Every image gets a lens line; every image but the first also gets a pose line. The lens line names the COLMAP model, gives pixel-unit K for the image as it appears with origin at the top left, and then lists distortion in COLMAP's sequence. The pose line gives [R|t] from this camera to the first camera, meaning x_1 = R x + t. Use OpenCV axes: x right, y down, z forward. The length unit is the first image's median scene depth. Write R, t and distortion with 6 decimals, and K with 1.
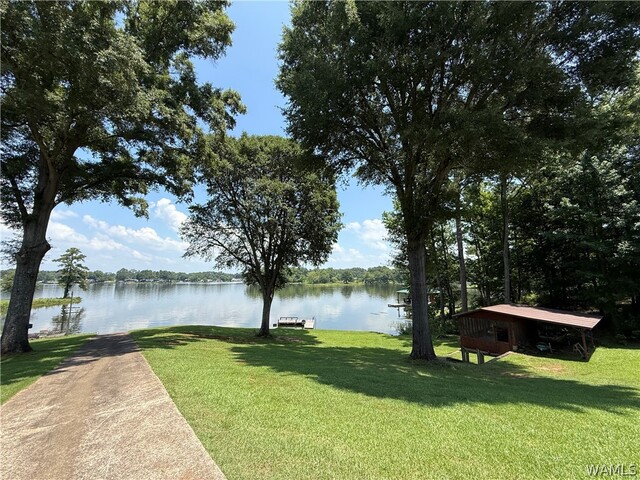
lens RADIAL K [[258.7, 0, 320.4], [0, 258.7, 239.9], [0, 0, 1]] dist [0.000016, 0.000762]
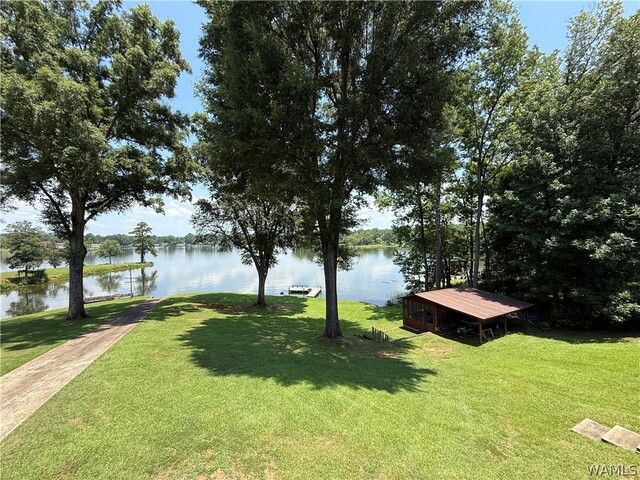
lens RADIAL K [[258.7, 0, 319.6], [0, 258.7, 240.8], [0, 0, 1]] dist [0.000016, 0.000762]
pose [[0.981197, -0.011622, -0.192657, 0.188868], [0.041966, 0.987151, 0.154183, -0.069658], [0.188389, -0.159369, 0.969077, -0.062294]]
